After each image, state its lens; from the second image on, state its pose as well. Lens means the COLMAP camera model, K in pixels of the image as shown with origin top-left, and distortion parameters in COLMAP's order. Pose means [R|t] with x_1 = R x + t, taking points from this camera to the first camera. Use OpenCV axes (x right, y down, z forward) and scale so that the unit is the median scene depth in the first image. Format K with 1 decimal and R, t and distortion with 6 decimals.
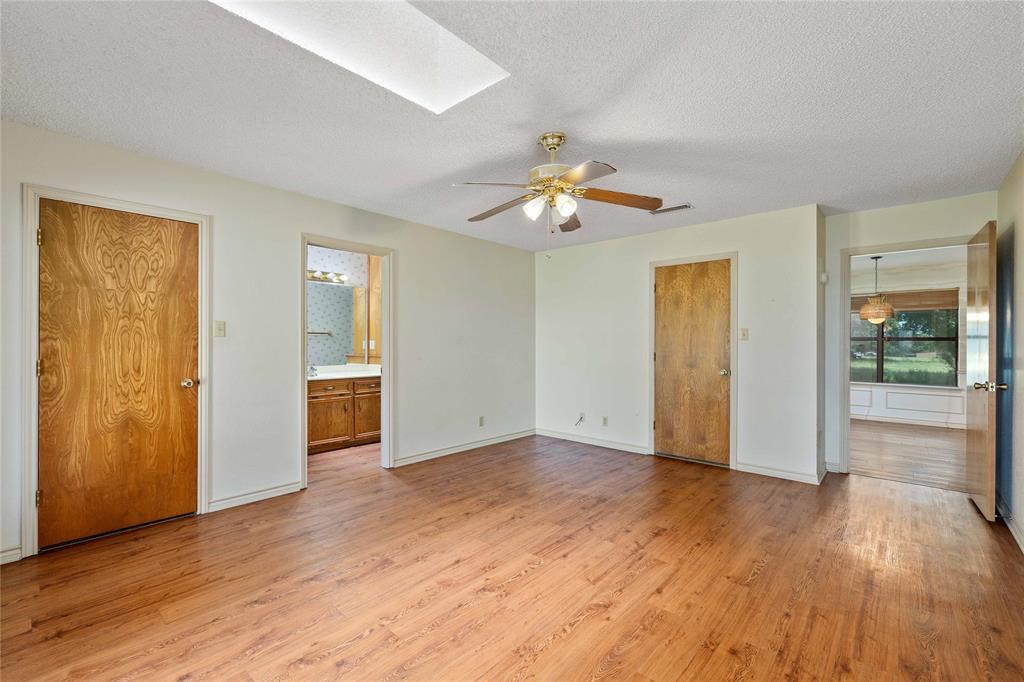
lens RADIAL K [[456.7, 0, 509.0], [0, 456.7, 343.4], [0, 0, 1]] dist [0.000988, 0.000767]
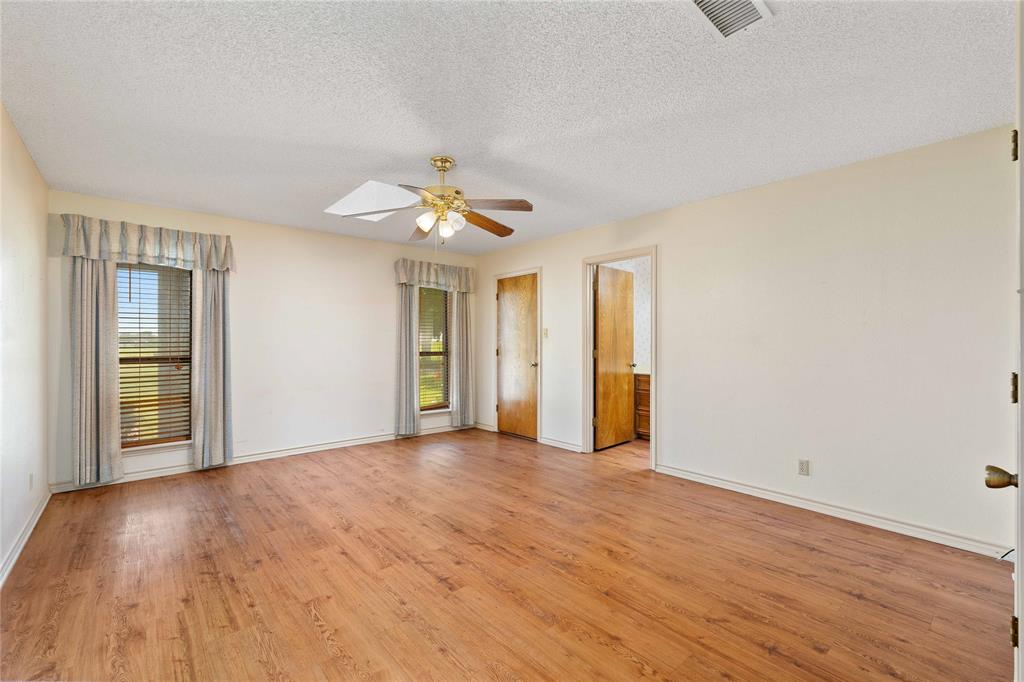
lens RADIAL K [[434.1, 0, 487.2], [0, 434.1, 341.7], [0, 0, 1]] dist [0.000805, 0.000556]
pose [[-0.170657, -0.003759, -0.985323, 1.144848], [-0.001204, 0.999993, -0.003607, 0.005555], [0.985330, 0.000571, -0.170660, 1.304403]]
